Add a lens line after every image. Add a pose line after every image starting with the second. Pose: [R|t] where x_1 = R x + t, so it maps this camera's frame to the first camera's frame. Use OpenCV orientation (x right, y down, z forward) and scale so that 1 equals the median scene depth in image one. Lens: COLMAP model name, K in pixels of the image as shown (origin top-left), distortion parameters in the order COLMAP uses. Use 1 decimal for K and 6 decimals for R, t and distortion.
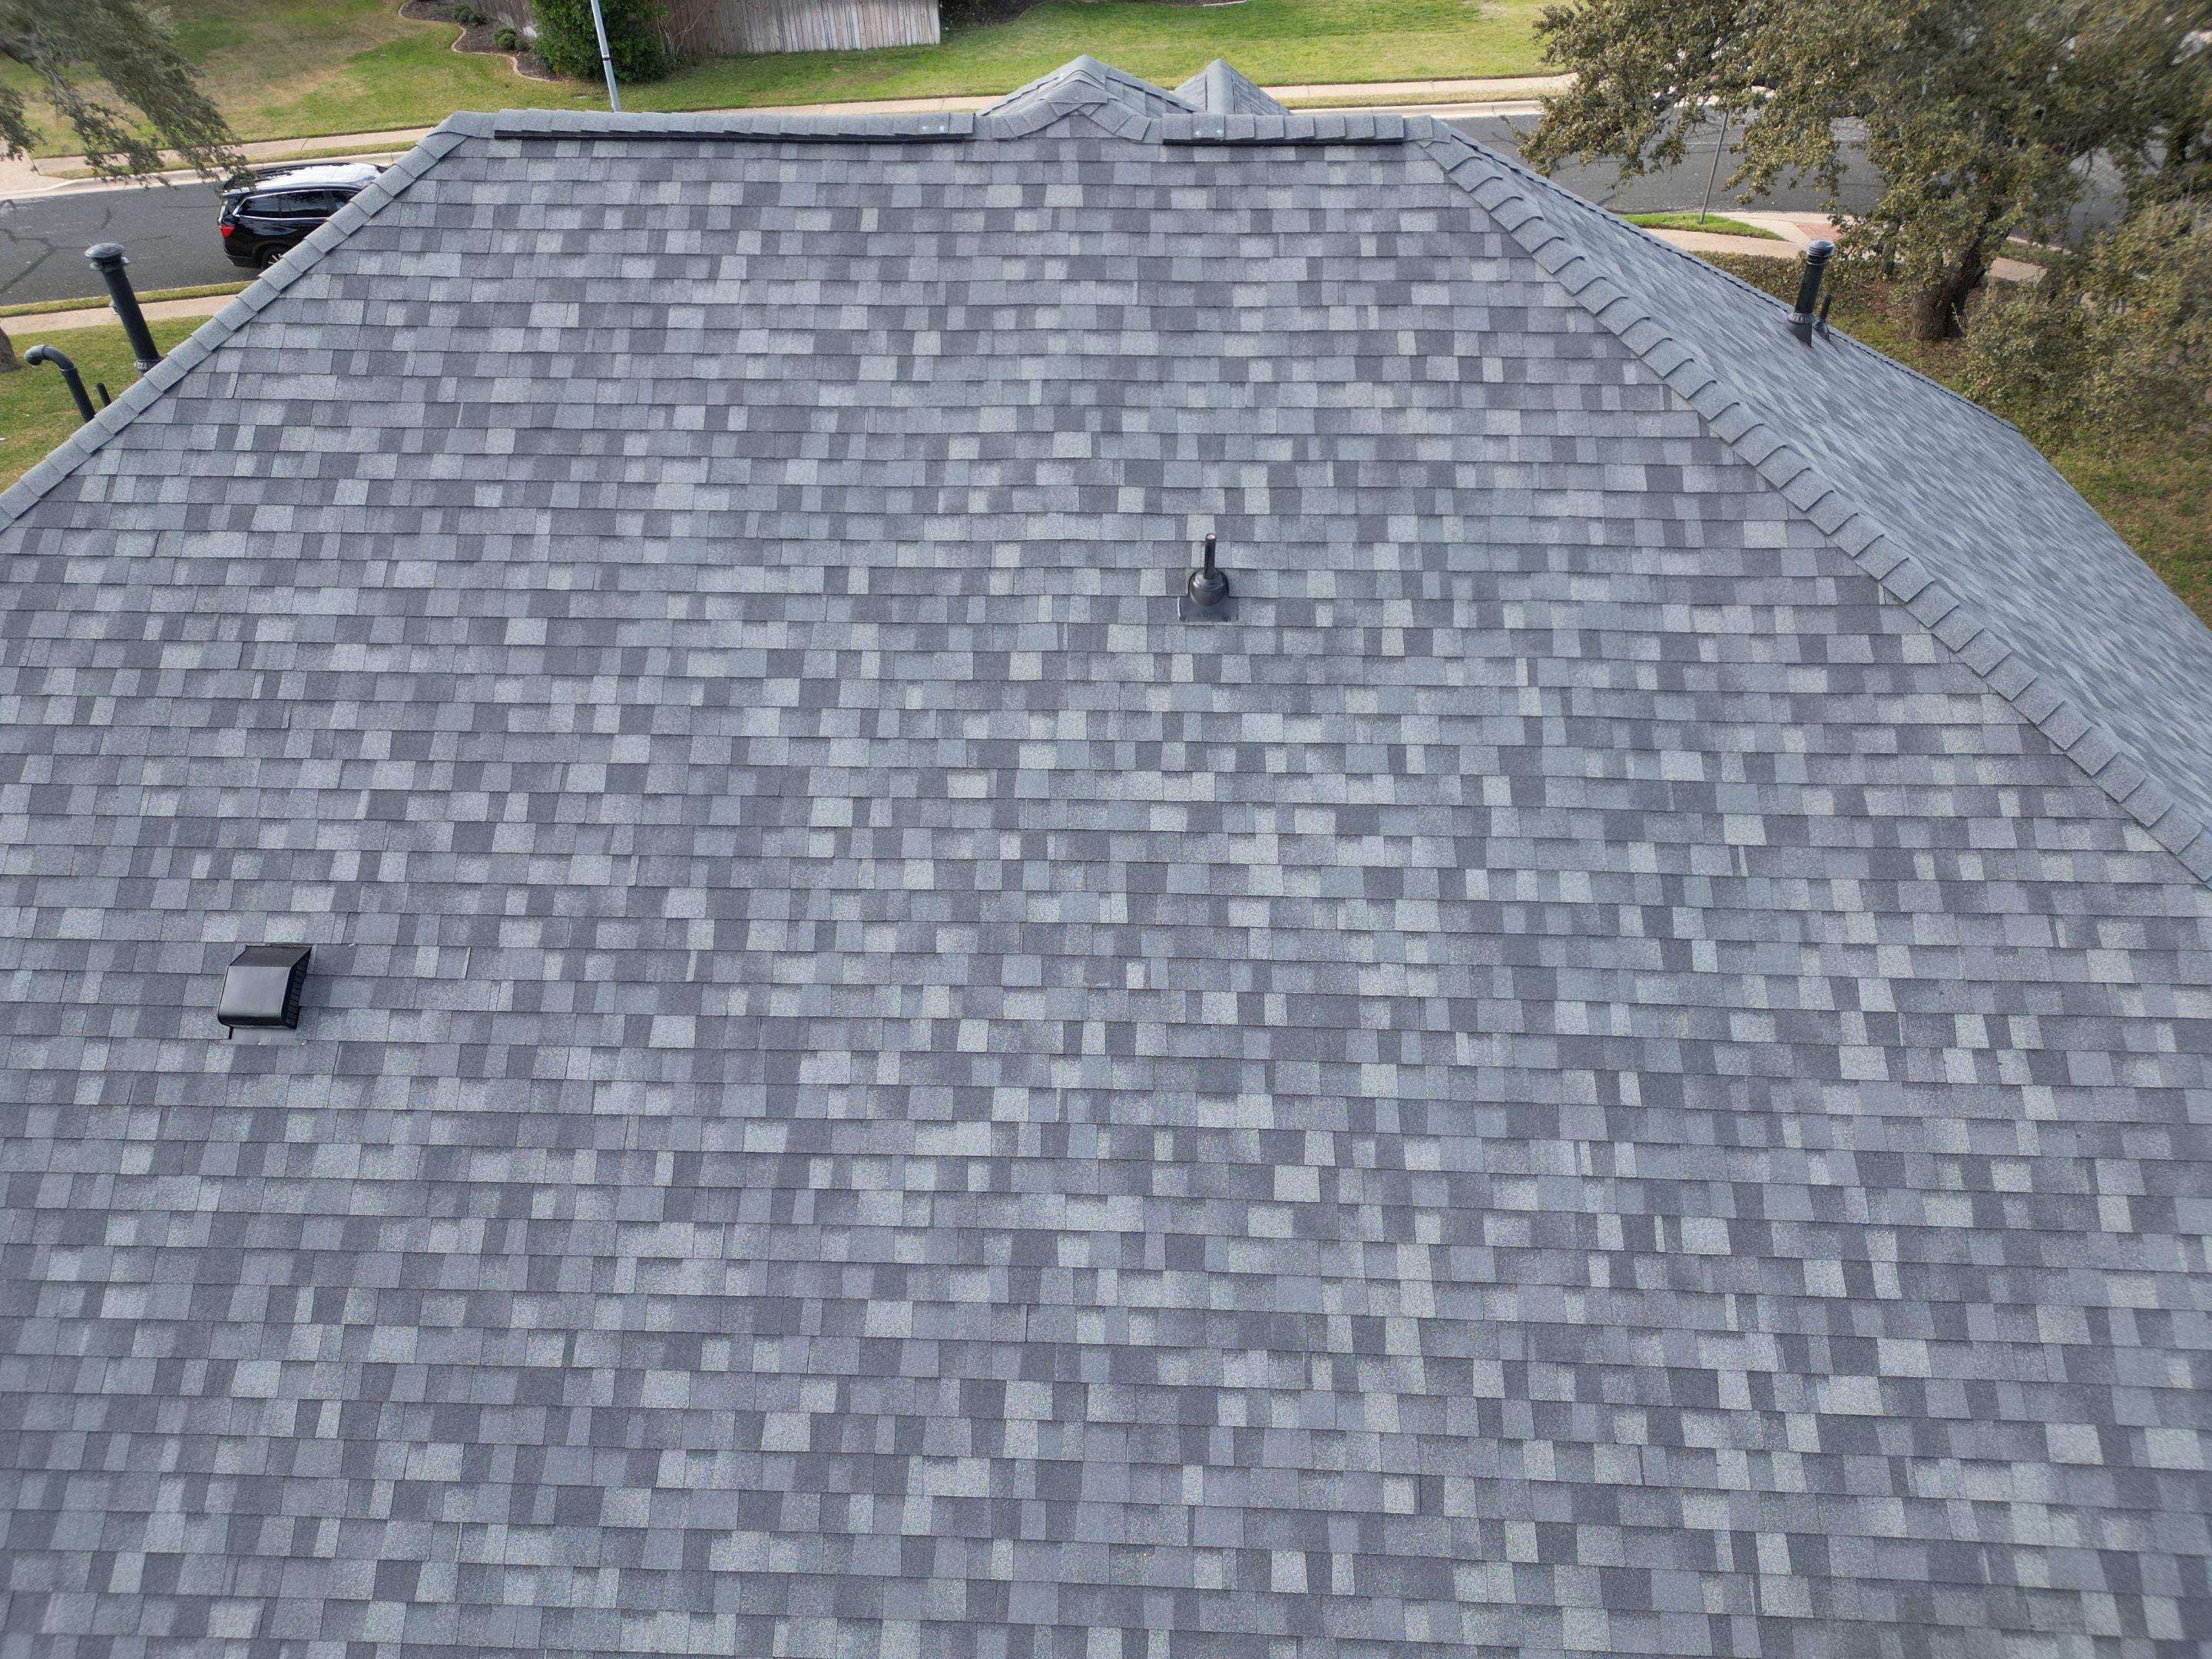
lens RADIAL K [[1530.2, 0, 1104.9], [0, 1530.2, 832.2], [0, 0, 1]] dist [0.085173, -0.082727]
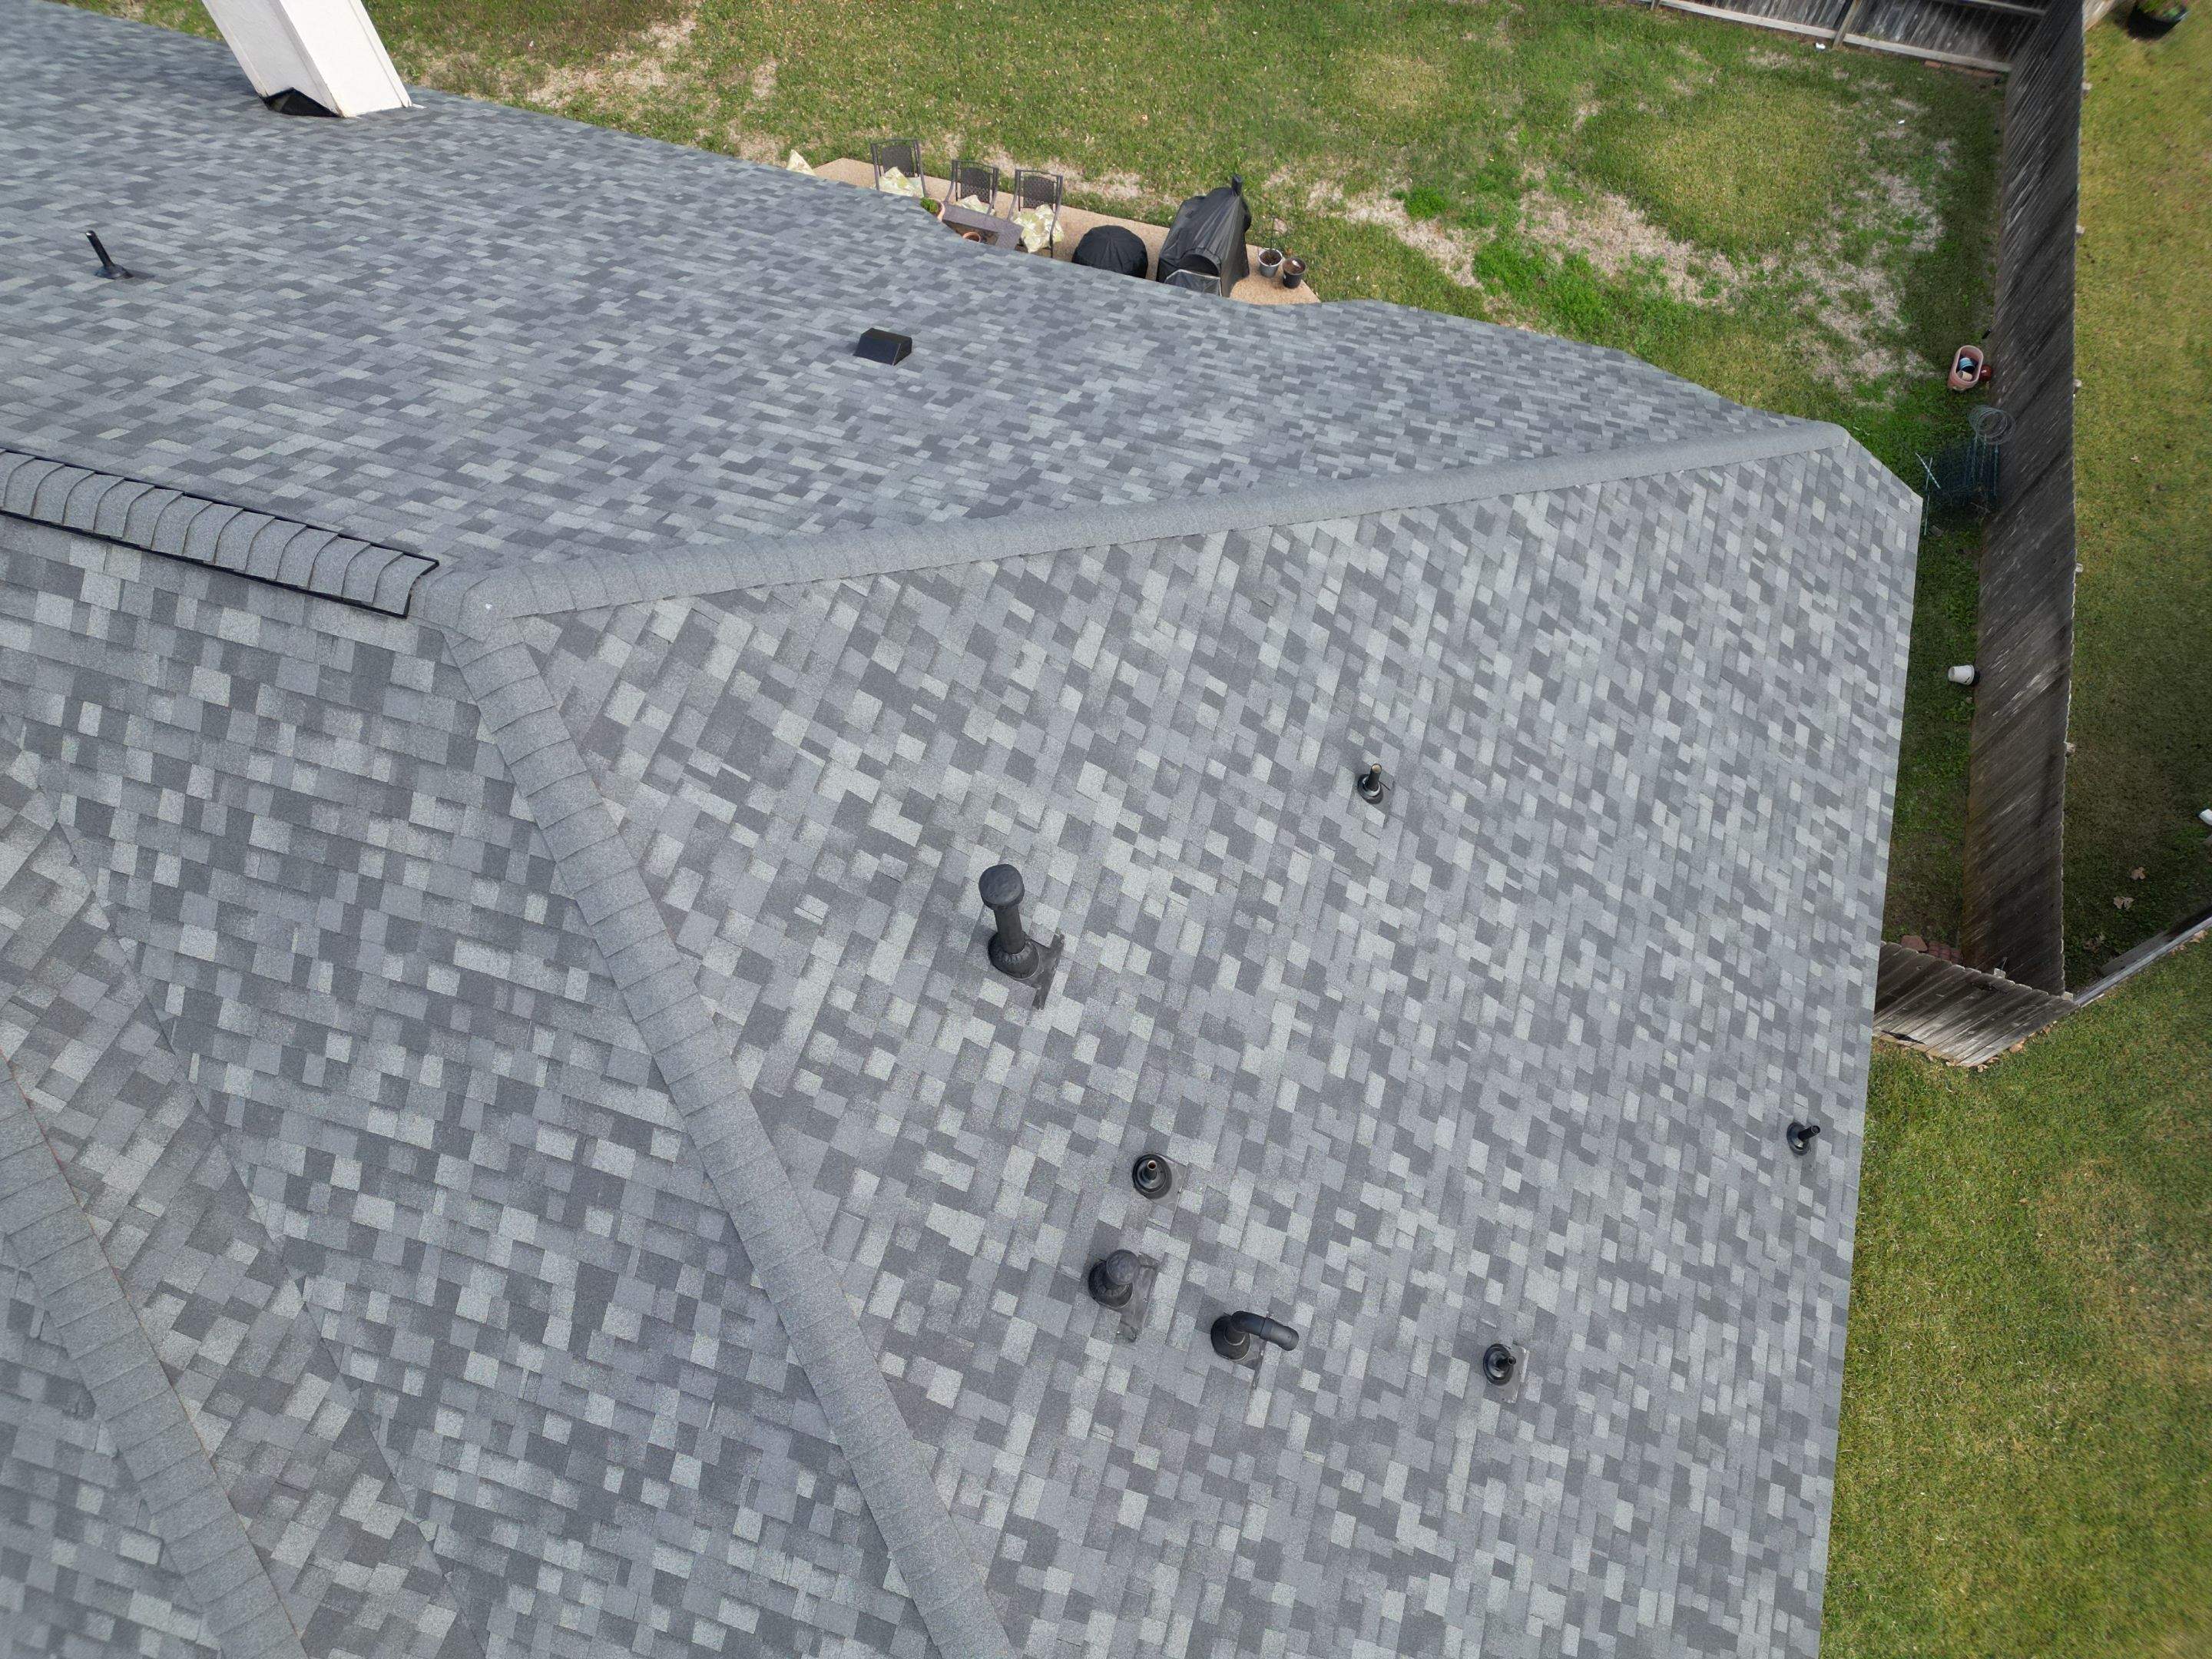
lens RADIAL K [[1535.2, 0, 1102.9], [0, 1535.2, 829.8], [0, 0, 1]] dist [0.083578, -0.078388]
pose [[-0.971188, -0.205962, 0.119892, -1.039523], [0.165288, -0.219725, 0.961457, -1.464515], [-0.171681, 0.953572, 0.247438, 1.041748]]
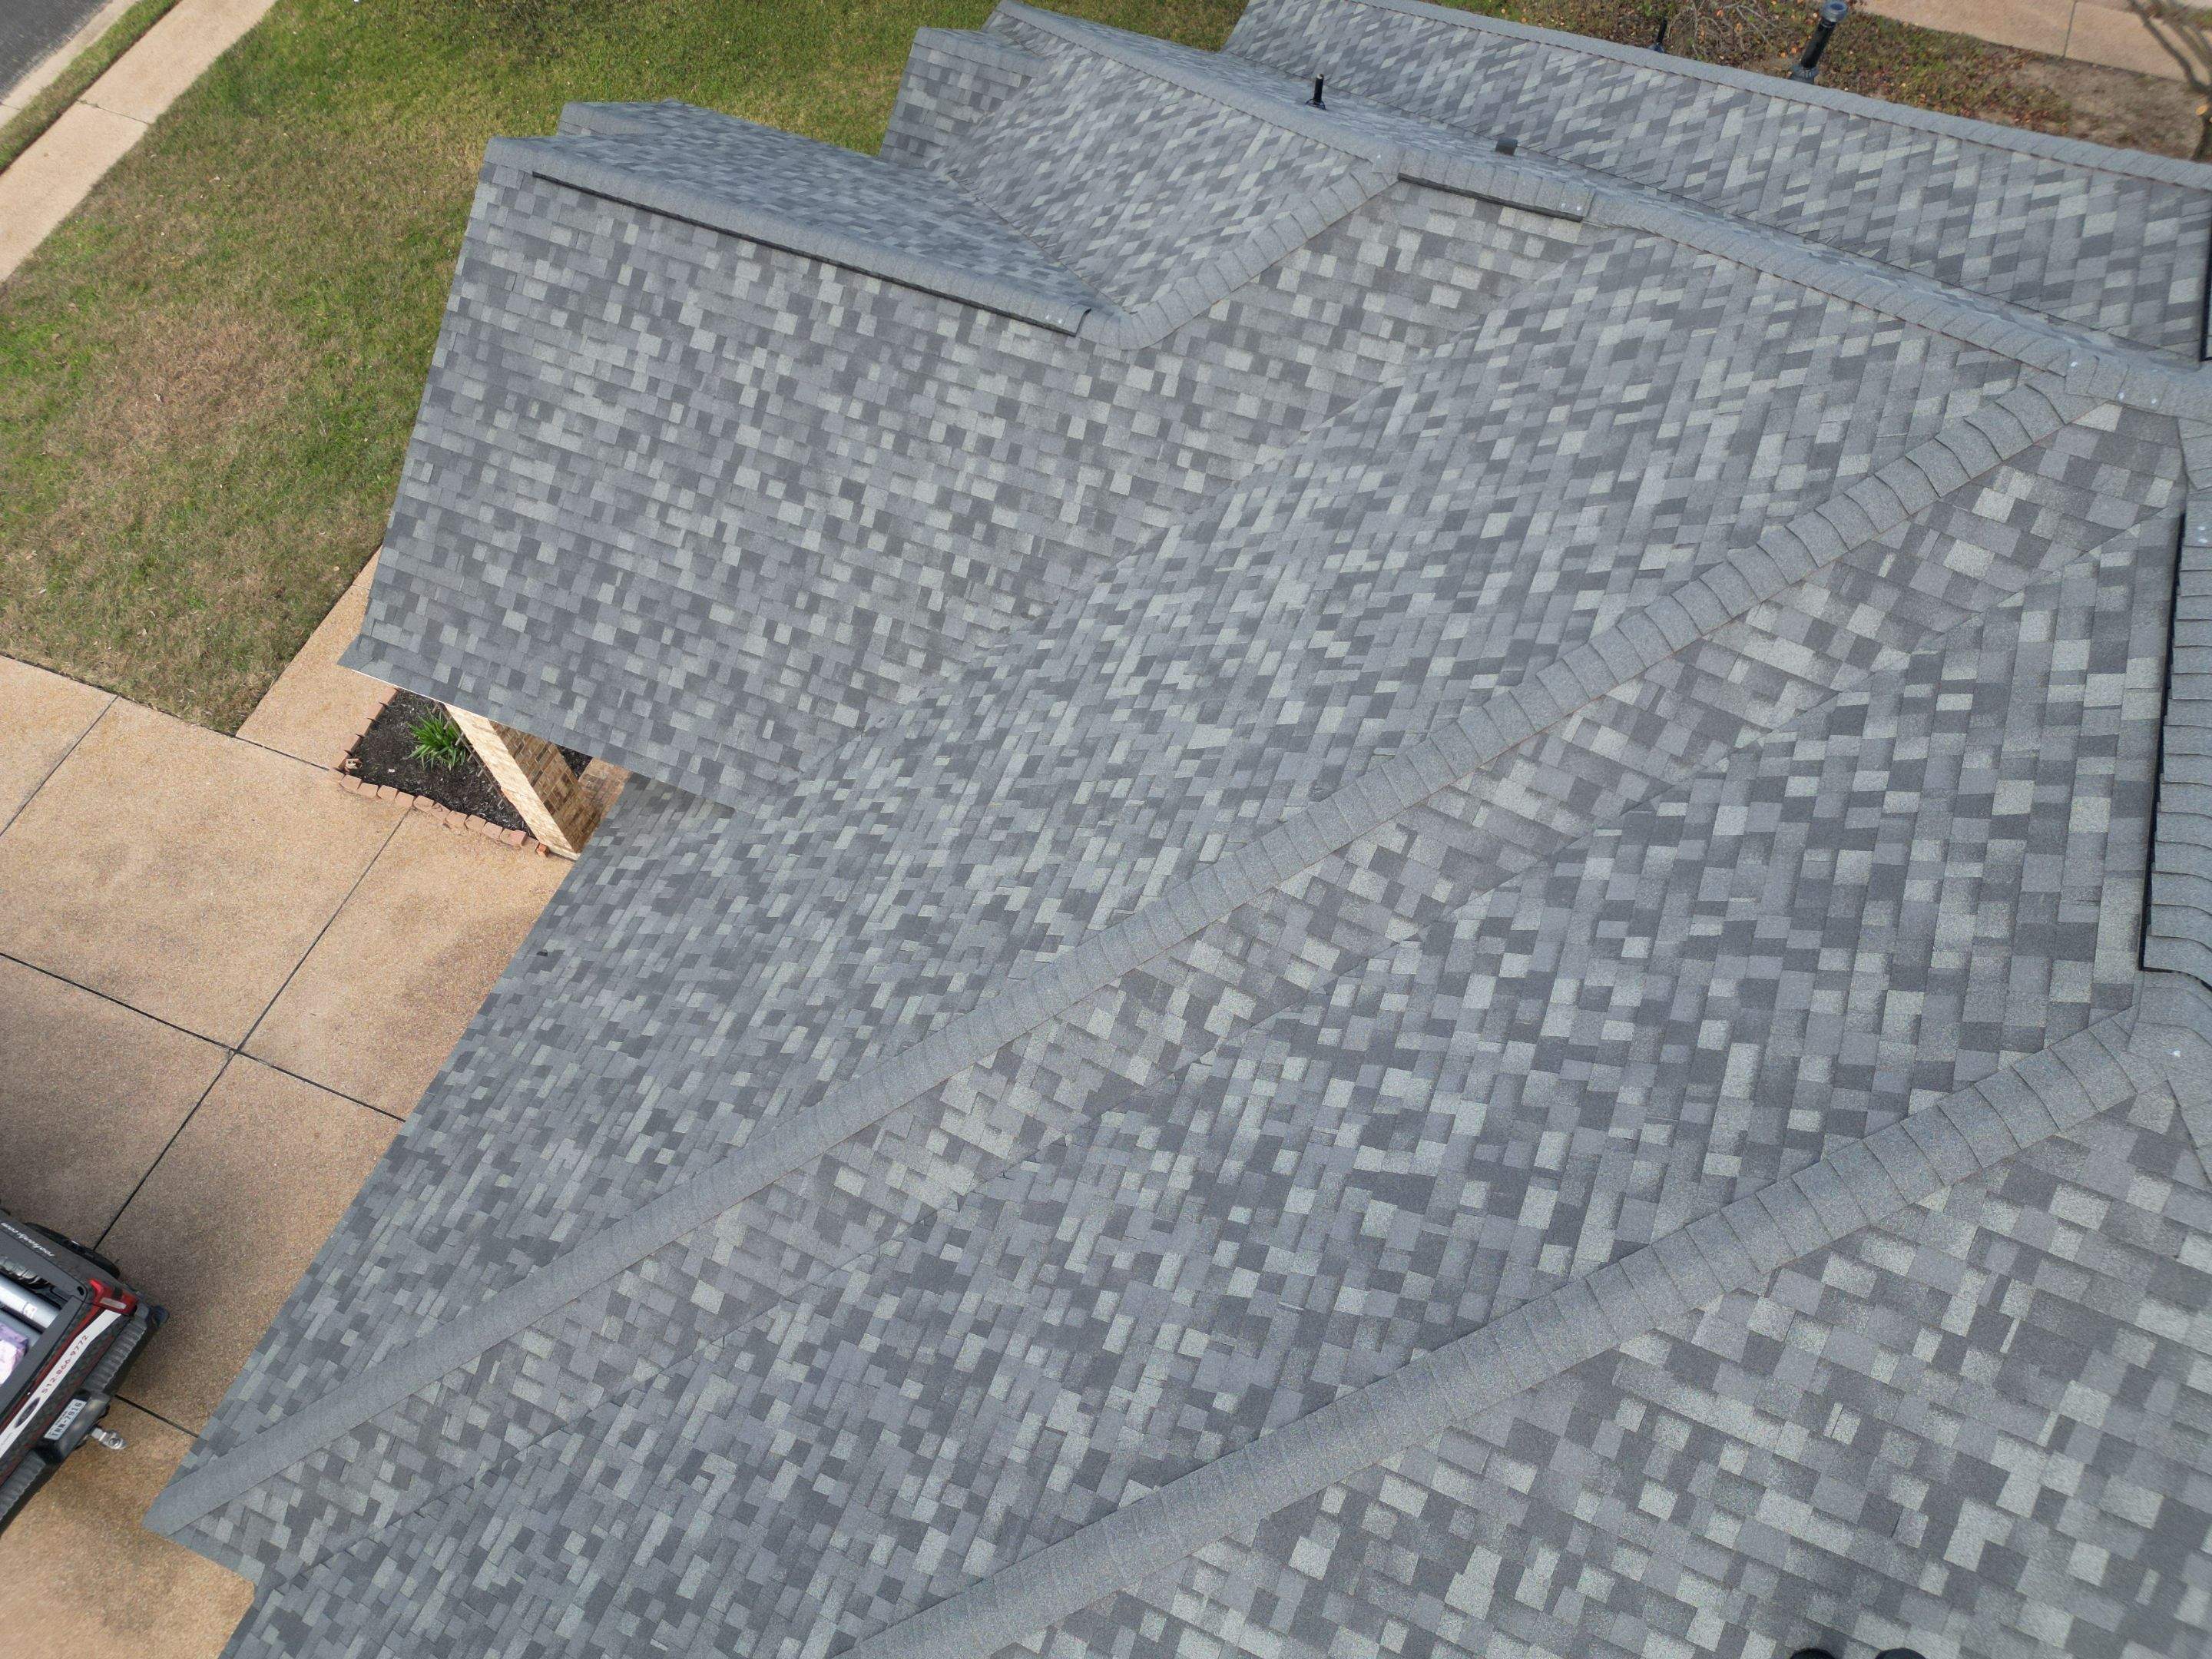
lens RADIAL K [[1535.2, 0, 1102.9], [0, 1535.2, 829.8], [0, 0, 1]] dist [0.083578, -0.078388]
pose [[0.329228, -0.820336, 0.467609, -1.016642], [0.596440, 0.564585, 0.570529, -1.474949], [-0.732031, 0.091067, 0.675158, 1.054503]]
